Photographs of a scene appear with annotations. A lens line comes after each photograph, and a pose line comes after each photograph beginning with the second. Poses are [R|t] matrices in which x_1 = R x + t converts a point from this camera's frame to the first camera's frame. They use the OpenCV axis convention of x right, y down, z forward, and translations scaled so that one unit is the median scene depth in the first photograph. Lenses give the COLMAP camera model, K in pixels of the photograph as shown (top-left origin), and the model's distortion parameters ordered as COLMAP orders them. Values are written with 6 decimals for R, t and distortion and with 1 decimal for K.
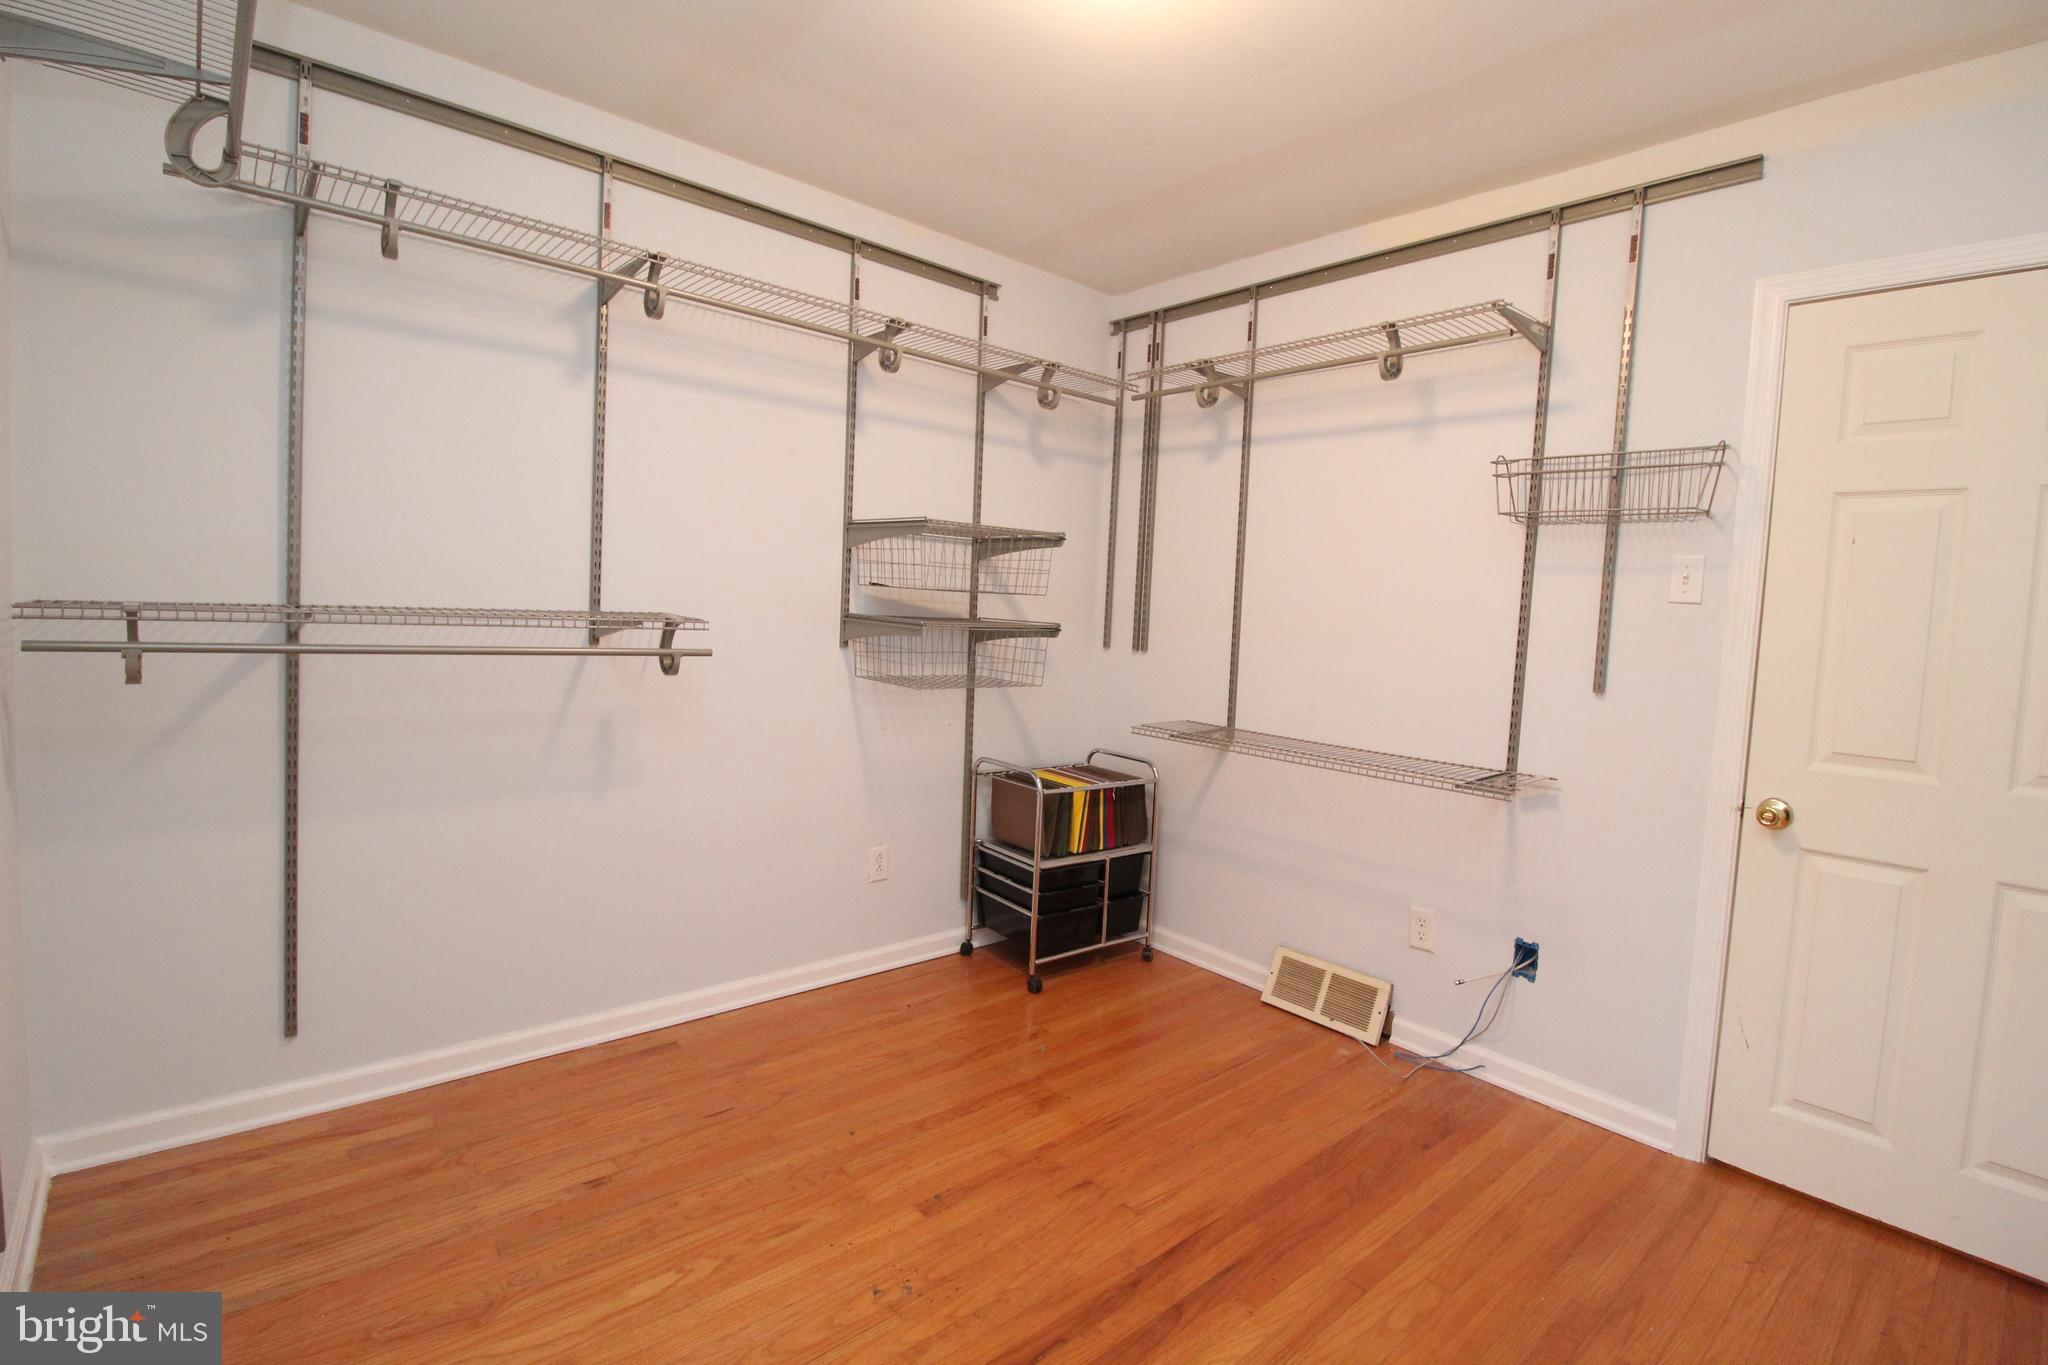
lens RADIAL K [[948.6, 0, 1016.2], [0, 948.6, 681.9], [0, 0, 1]] dist [-0.009519, -0.007850]
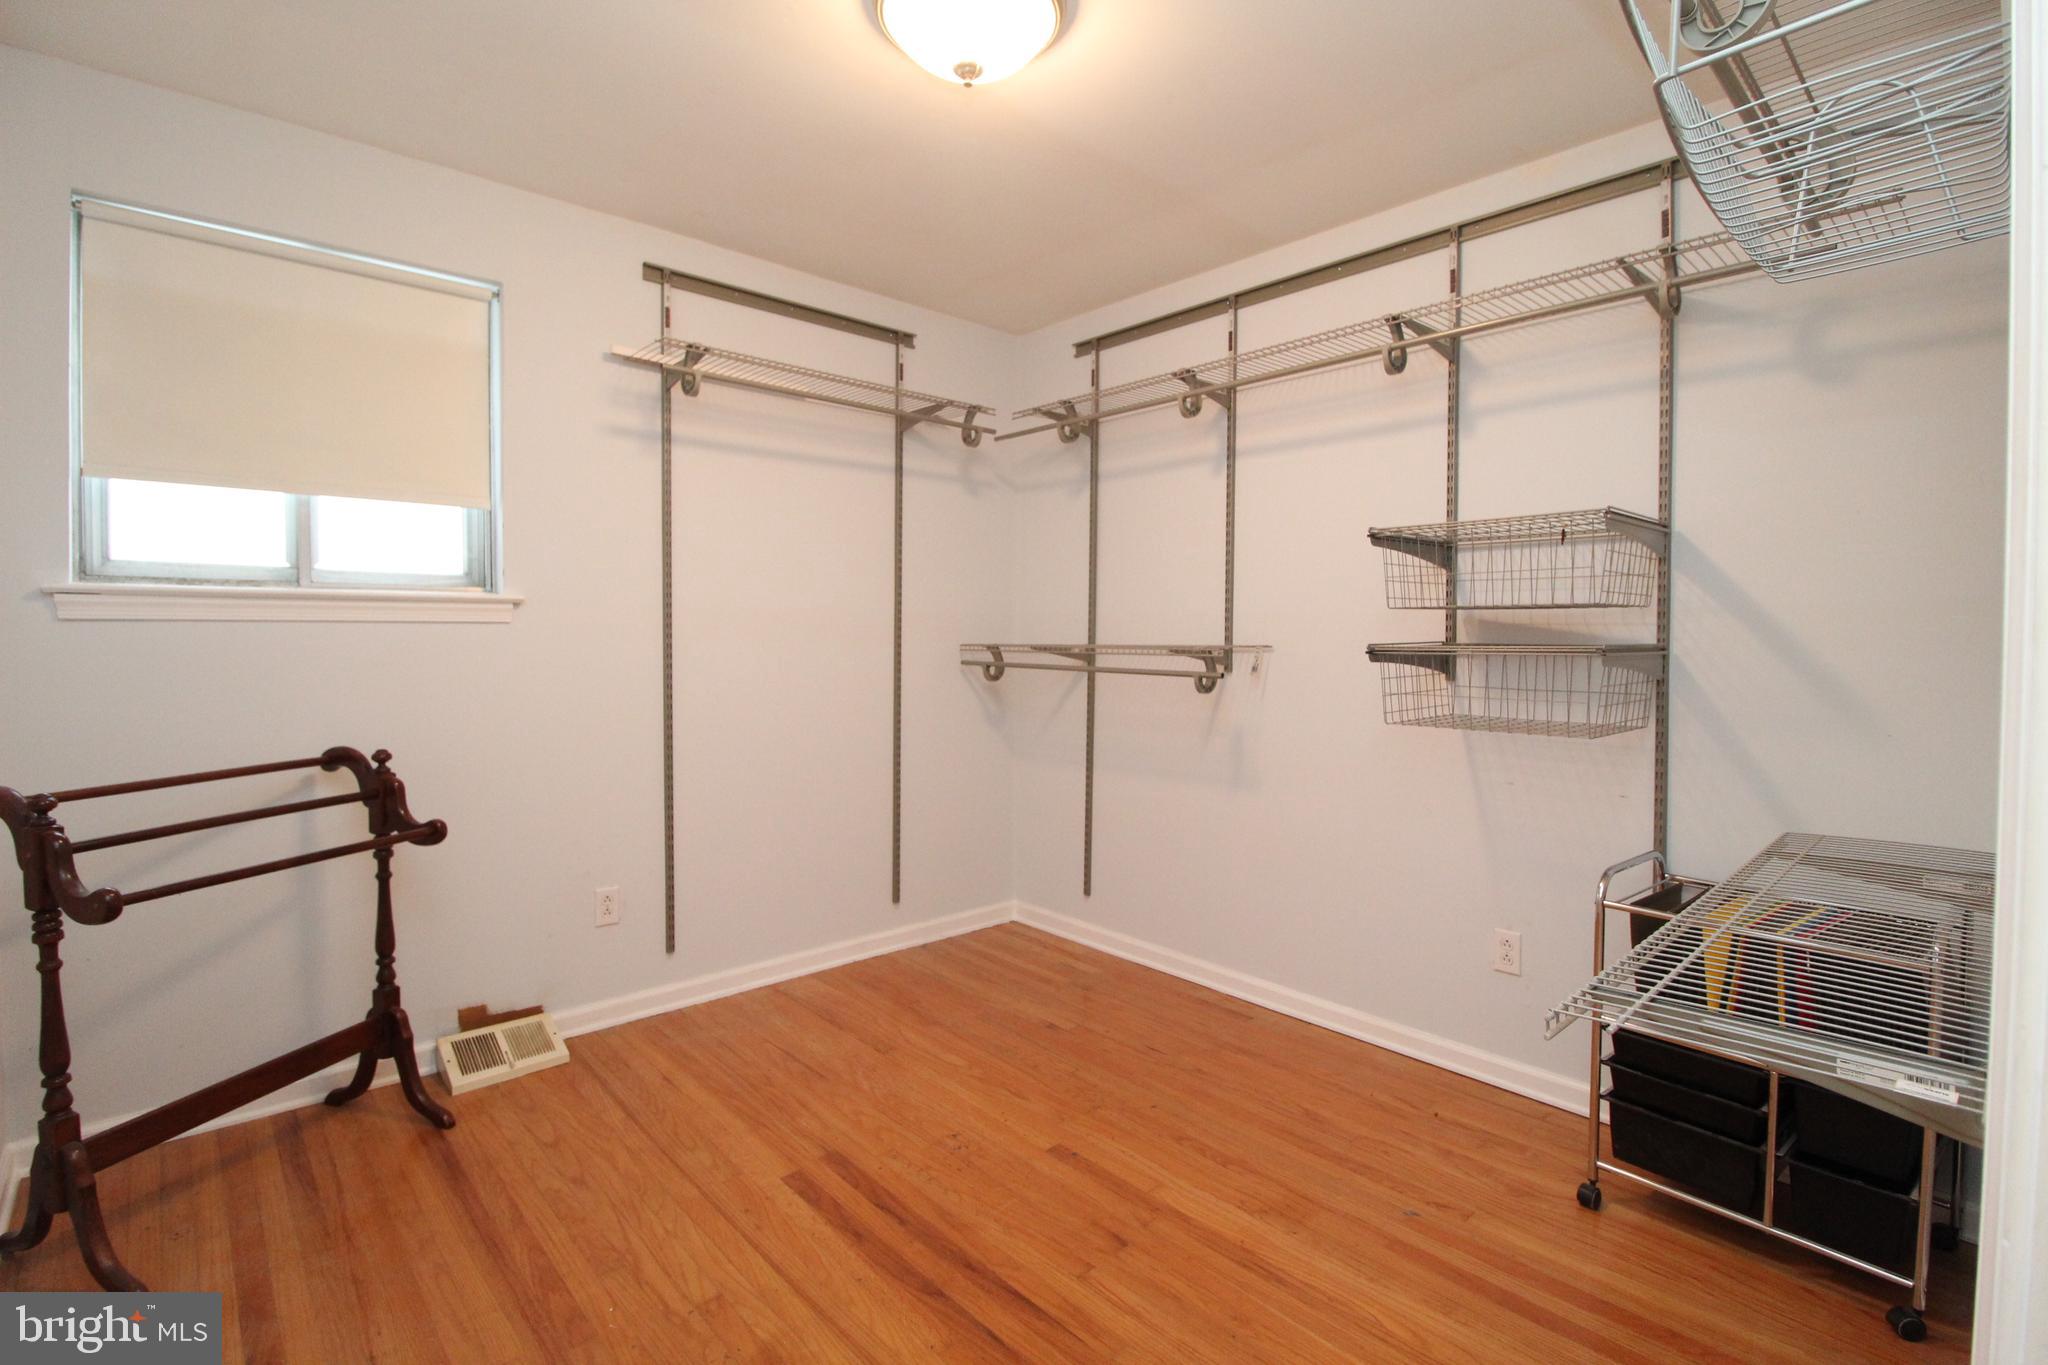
lens RADIAL K [[948.6, 0, 1016.9], [0, 948.6, 670.9], [0, 0, 1]] dist [-0.009519, -0.007850]
pose [[0.013076, -0.006543, -0.999893, 0.913013], [-0.080959, 0.996689, -0.007581, -0.008107], [0.996632, 0.081049, 0.012503, 0.770970]]
